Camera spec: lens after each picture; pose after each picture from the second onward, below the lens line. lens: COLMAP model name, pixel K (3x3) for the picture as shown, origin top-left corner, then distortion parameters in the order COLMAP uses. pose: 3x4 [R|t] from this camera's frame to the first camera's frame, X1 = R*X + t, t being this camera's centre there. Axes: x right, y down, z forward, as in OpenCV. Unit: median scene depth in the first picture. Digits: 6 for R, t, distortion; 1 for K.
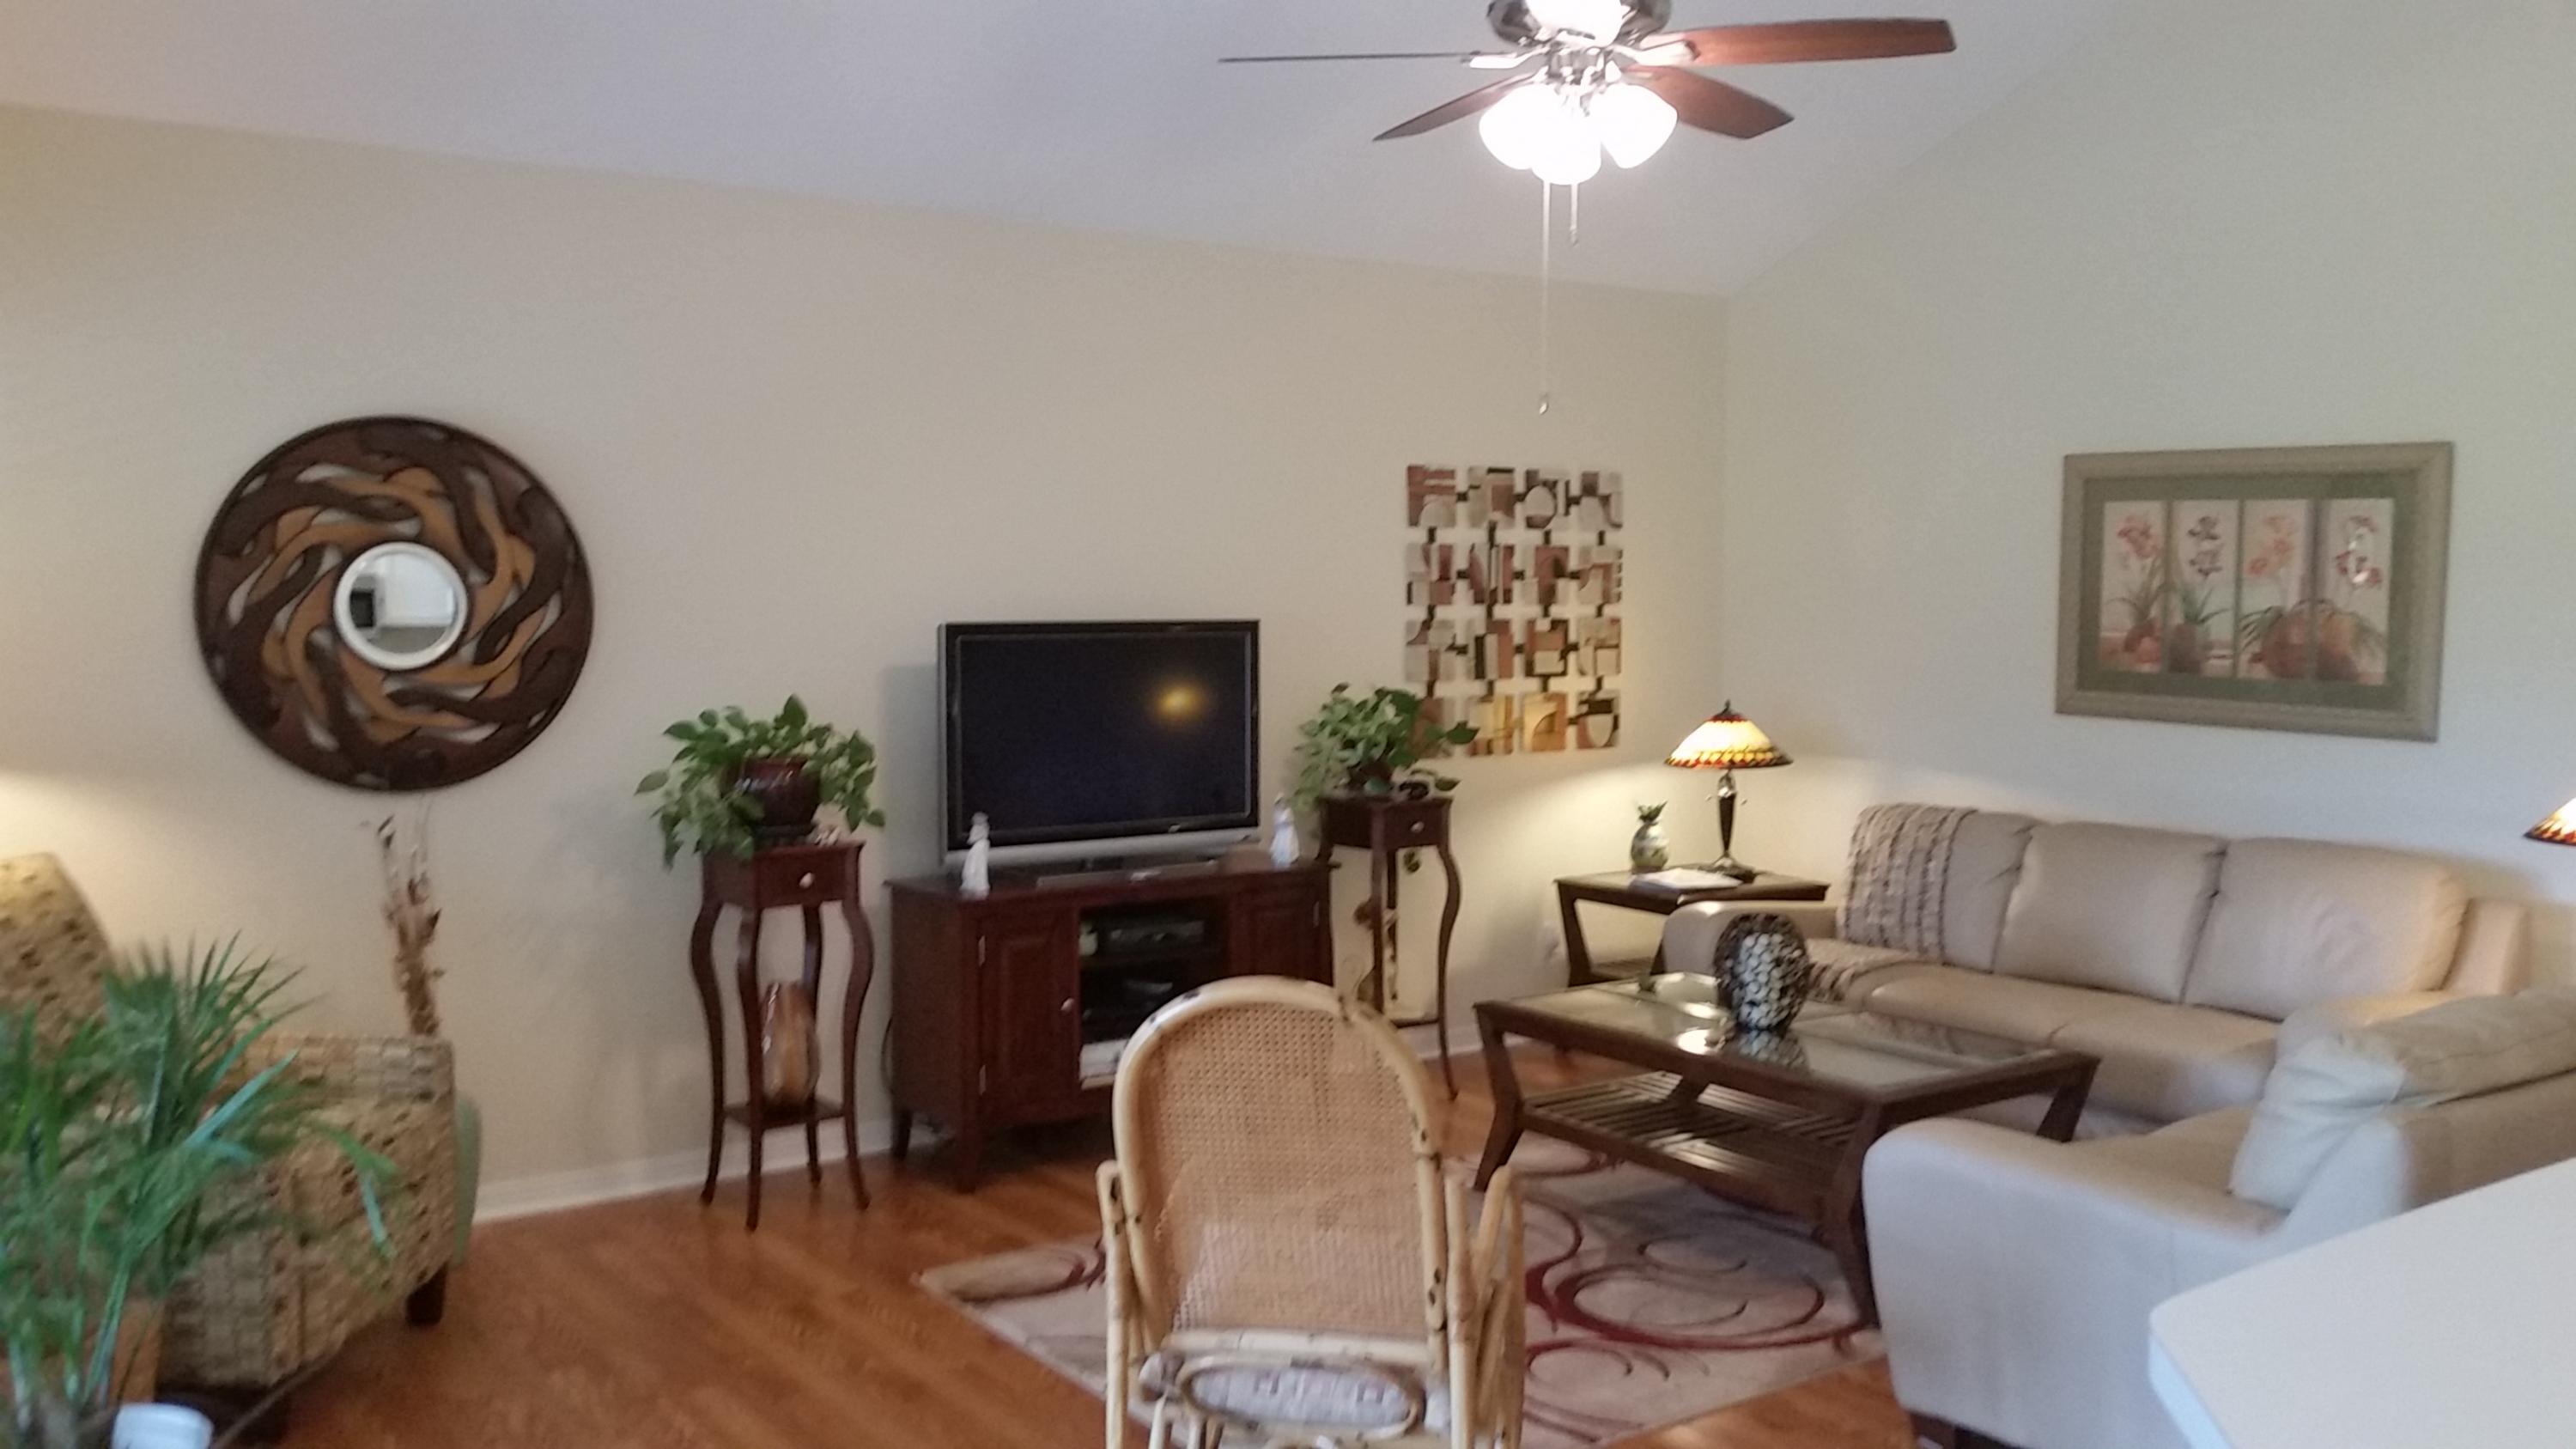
lens RADIAL K [[2102.1, 0, 1272.3], [0, 2102.1, 734.9], [0, 0, 1]] dist [0.188460, -0.410938]
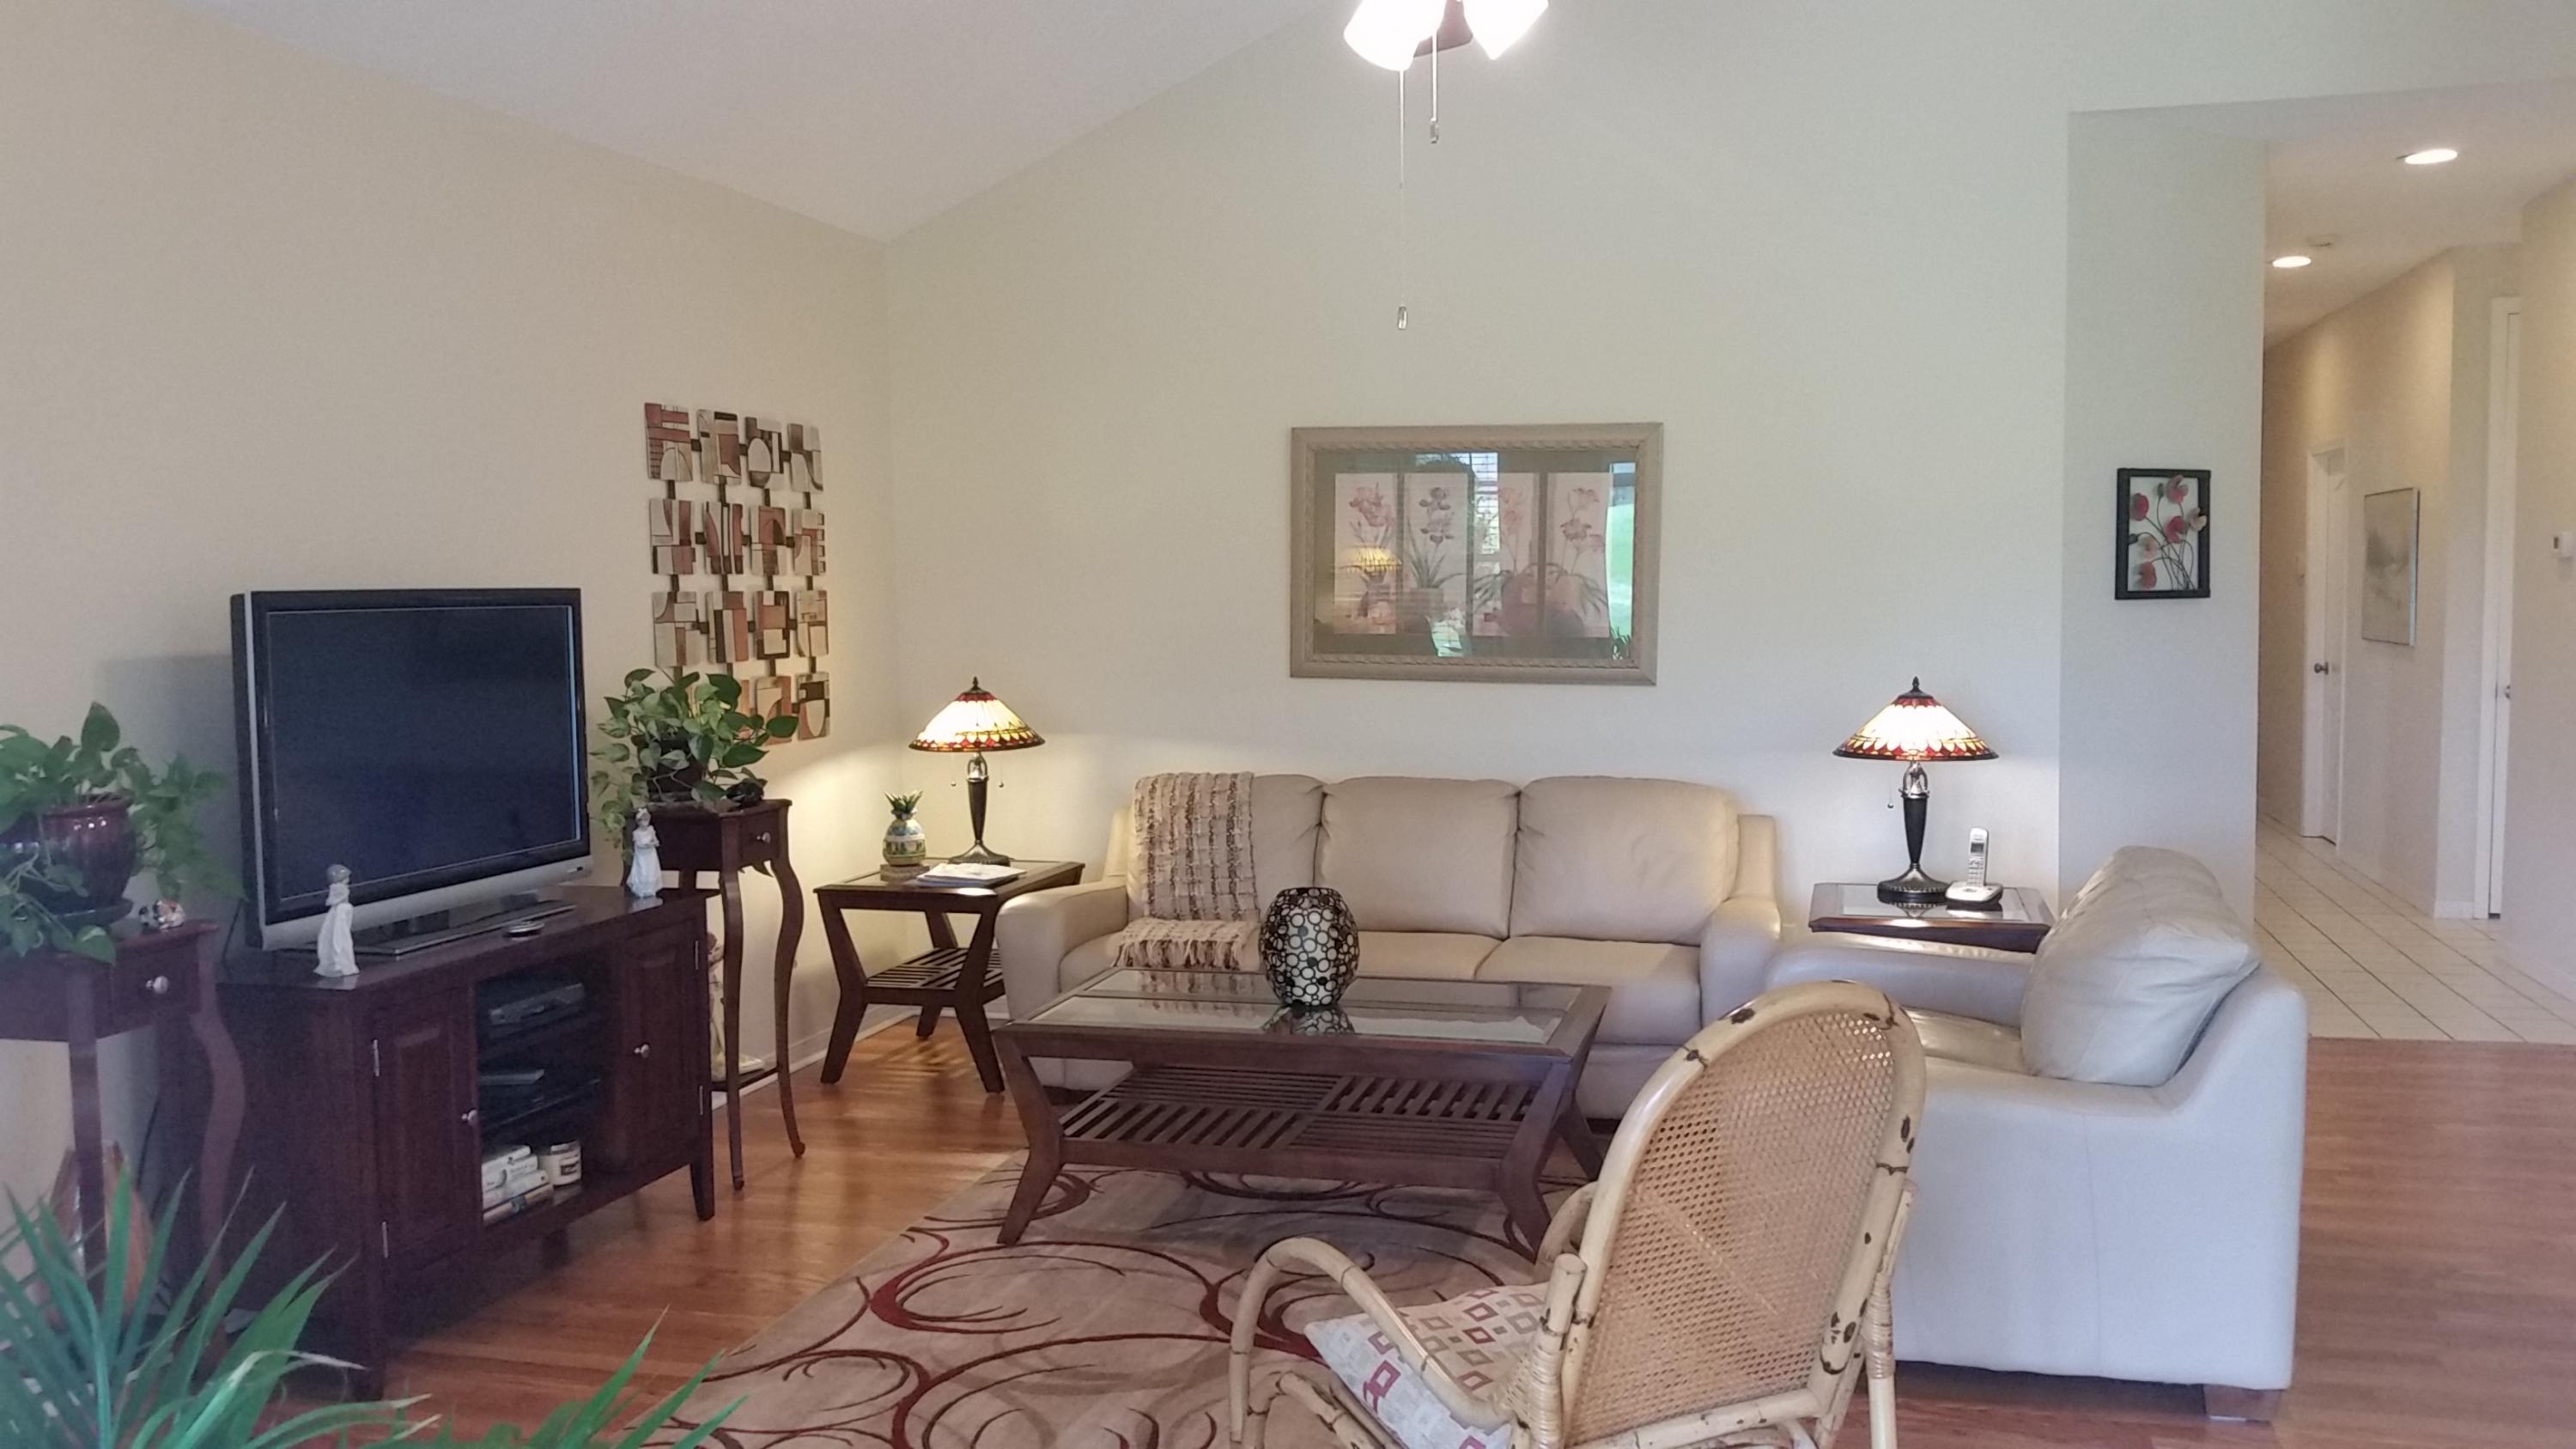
lens RADIAL K [[2102.1, 0, 1272.3], [0, 2102.1, 734.9], [0, 0, 1]] dist [0.188460, -0.410938]
pose [[0.778655, -0.053510, 0.625166, -0.265239], [0.053646, 0.998386, 0.018638, -0.001368], [-0.625154, 0.019025, 0.780269, 0.197041]]
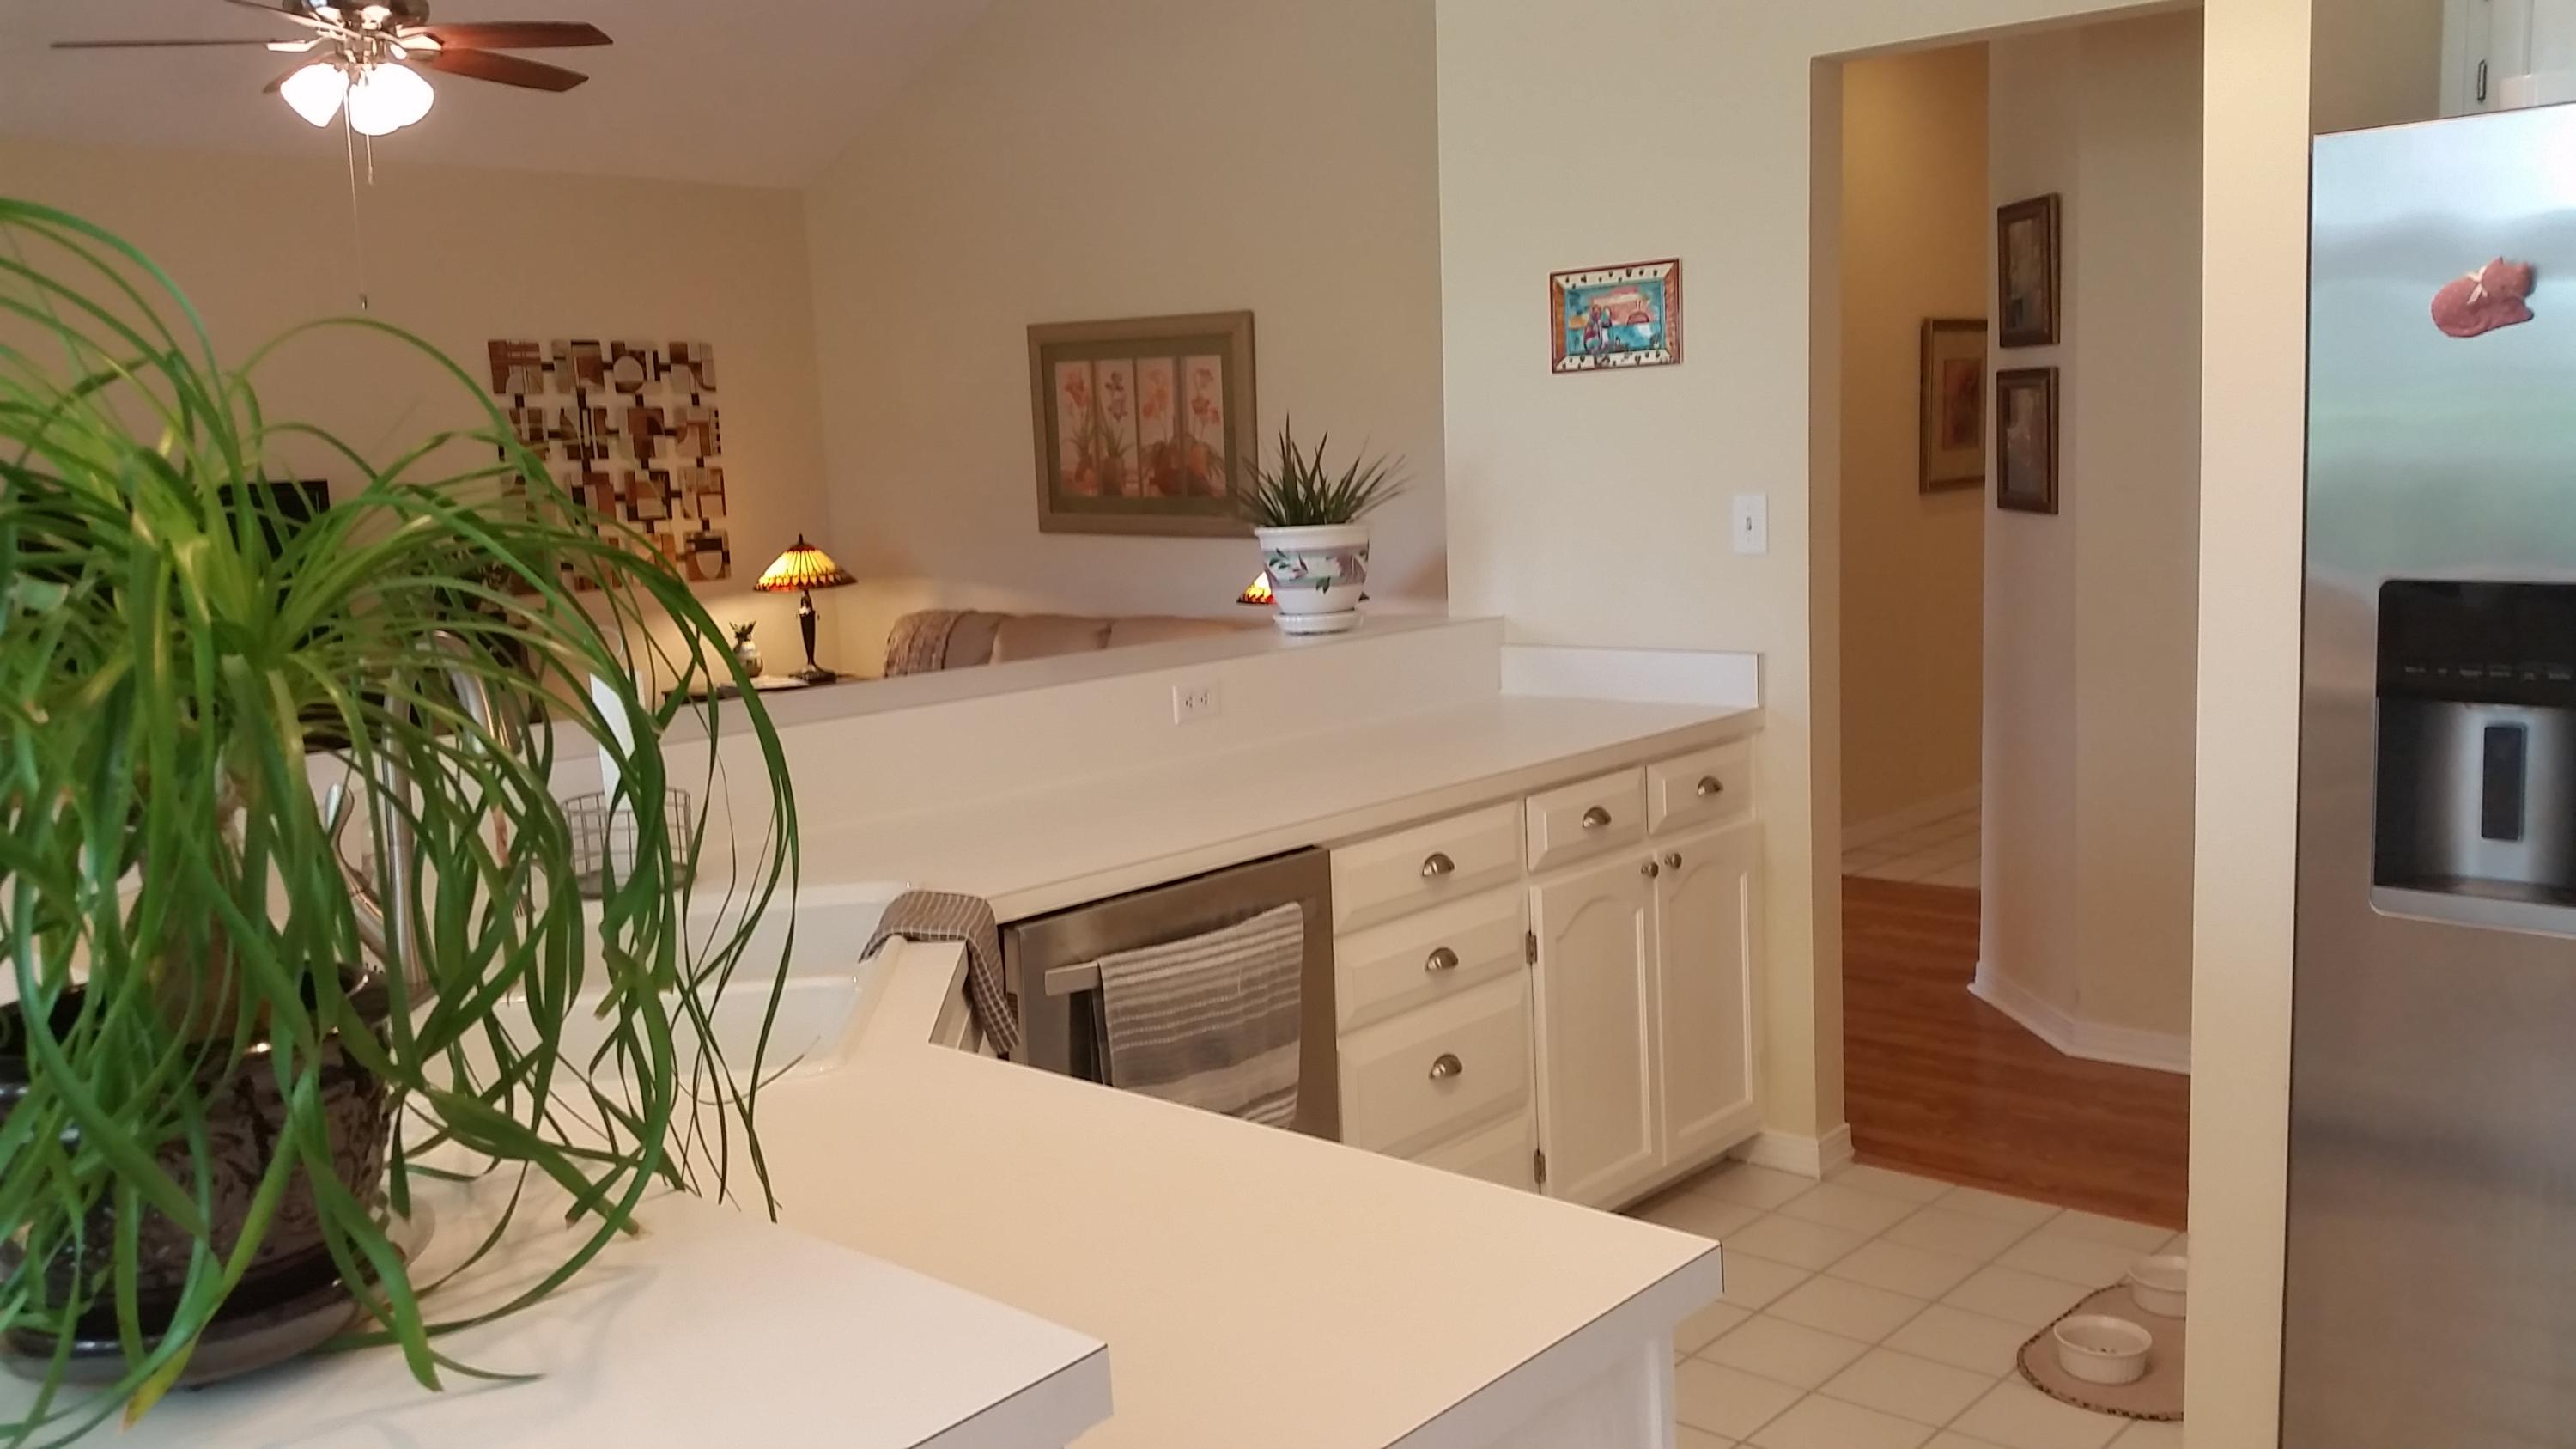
lens RADIAL K [[2102.1, 0, 1272.3], [0, 2102.1, 734.9], [0, 0, 1]] dist [0.188460, -0.410938]
pose [[0.973426, -0.070546, 0.217863, 0.205773], [0.056069, 0.995832, 0.071940, 0.026000], [-0.222030, -0.057813, 0.973324, -0.243456]]
